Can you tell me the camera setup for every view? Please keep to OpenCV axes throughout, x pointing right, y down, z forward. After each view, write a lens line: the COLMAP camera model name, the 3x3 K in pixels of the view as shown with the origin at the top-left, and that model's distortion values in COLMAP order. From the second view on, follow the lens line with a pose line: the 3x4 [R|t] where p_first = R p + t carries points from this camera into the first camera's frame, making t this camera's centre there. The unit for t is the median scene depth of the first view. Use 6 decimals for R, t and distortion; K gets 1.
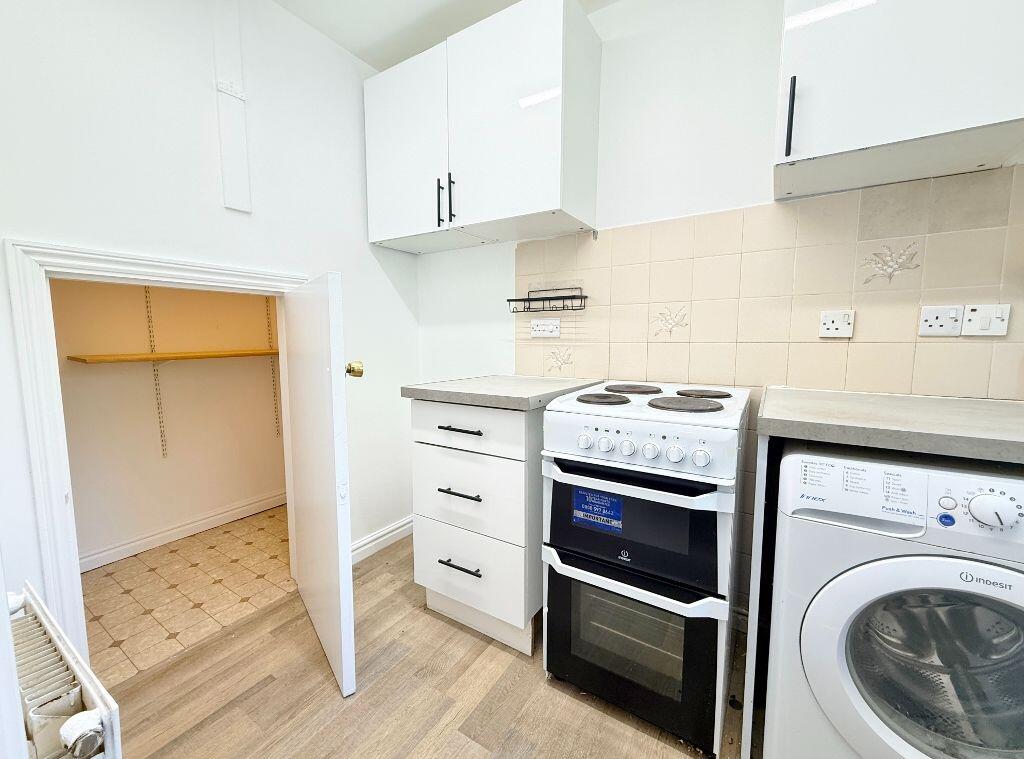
lens RADIAL K [[410.9, 0, 511.0], [0, 410.9, 381.0], [0, 0, 1]] dist [0.001215, -0.000096]
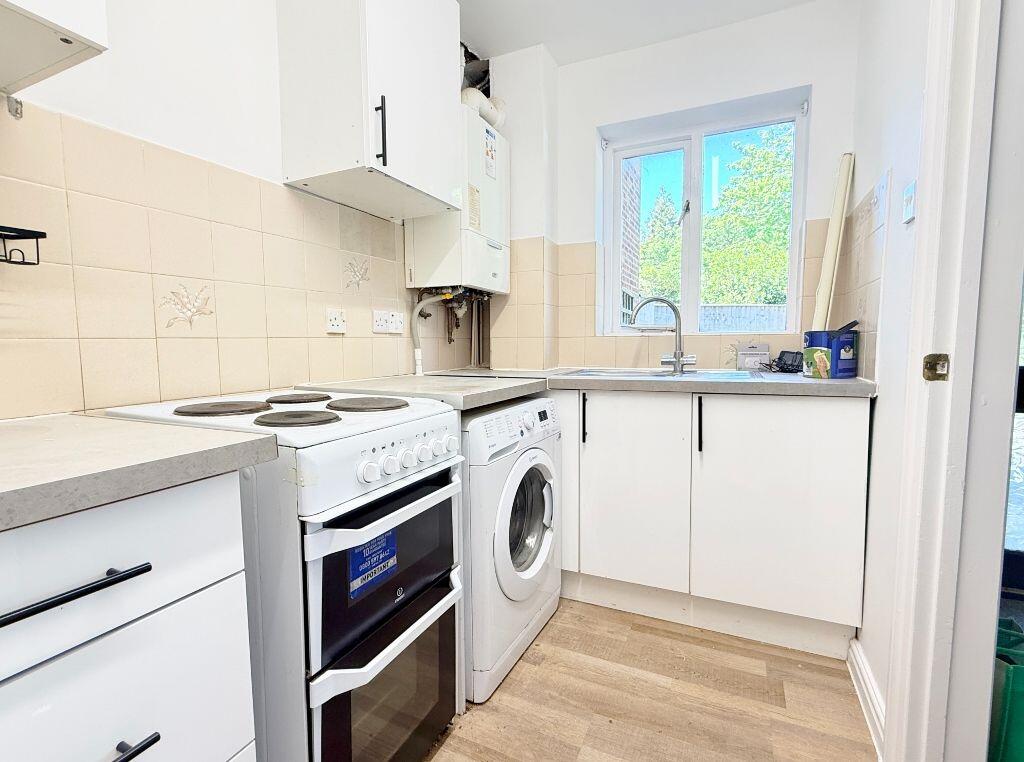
lens RADIAL K [[484.9, 0, 509.6], [0, 484.9, 383.4], [0, 0, 1]] dist [-0.003329, -0.000254]
pose [[-0.126338, -0.084086, 0.988417, -0.610659], [0.109177, 0.989169, 0.098104, -0.054166], [-0.985961, 0.120307, -0.115789, 0.775209]]
